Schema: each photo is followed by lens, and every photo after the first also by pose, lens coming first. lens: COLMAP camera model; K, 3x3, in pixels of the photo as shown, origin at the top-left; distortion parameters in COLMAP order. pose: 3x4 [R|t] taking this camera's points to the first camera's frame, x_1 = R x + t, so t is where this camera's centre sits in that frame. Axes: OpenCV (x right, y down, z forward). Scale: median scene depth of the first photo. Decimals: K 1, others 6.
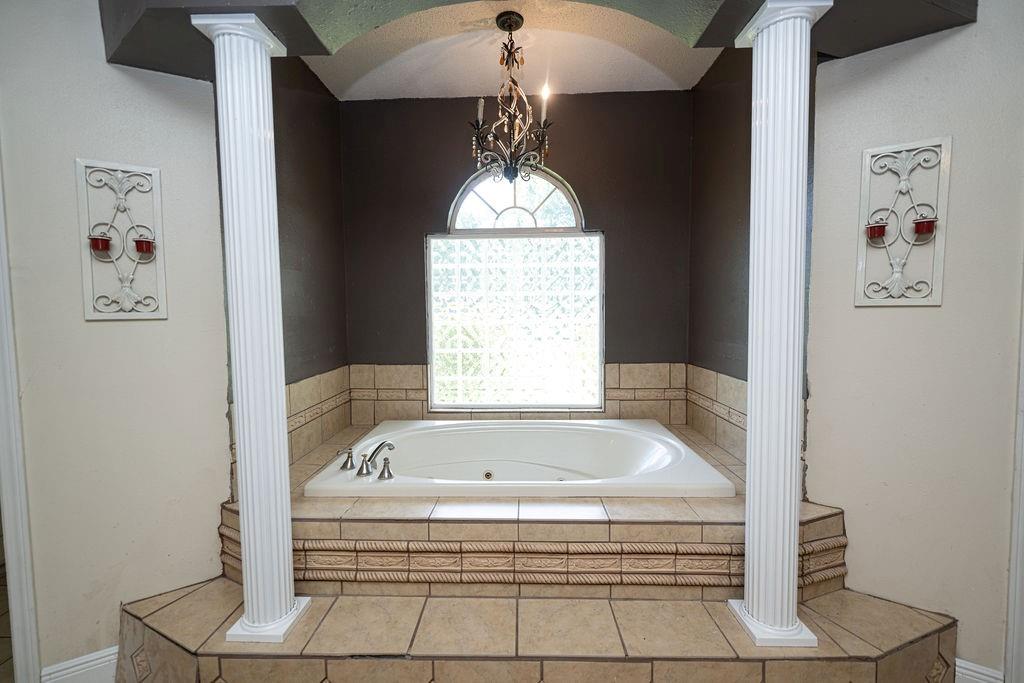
lens RADIAL K [[427.9, 0, 505.4], [0, 427.9, 330.1], [0, 0, 1]] dist [-0.001425, -0.000296]
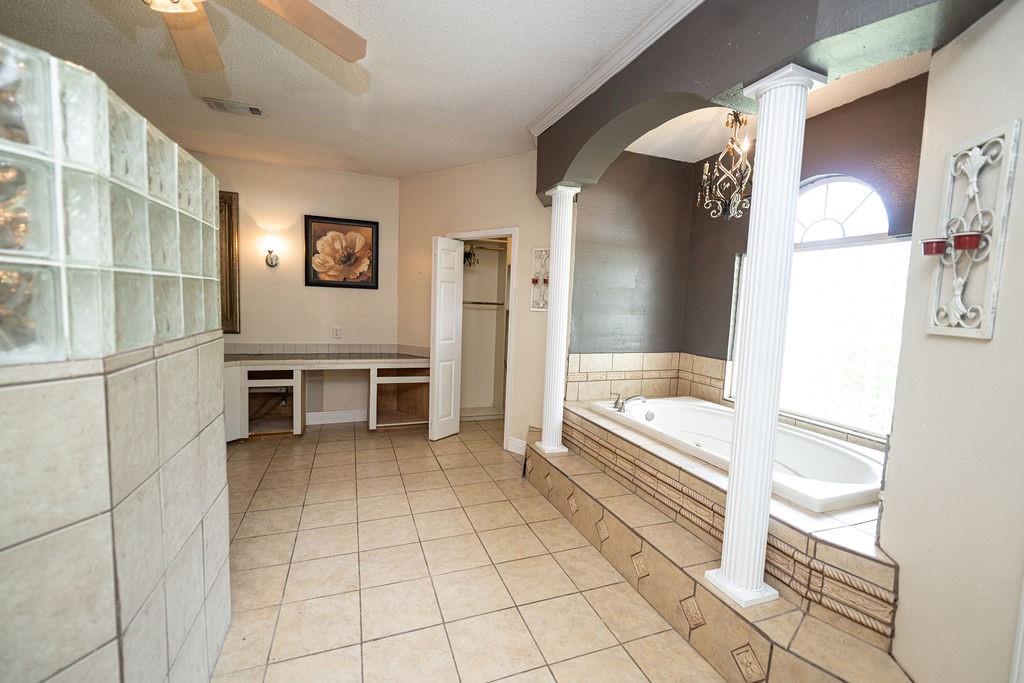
lens RADIAL K [[404.0, 0, 509.0], [0, 404.0, 336.3], [0, 0, 1]] dist [-0.001538, -0.000225]
pose [[0.402824, 0.105638, -0.909161, 1.141371], [-0.091181, 0.993008, 0.074981, -0.033879], [0.910724, 0.052694, 0.409640, -0.085274]]
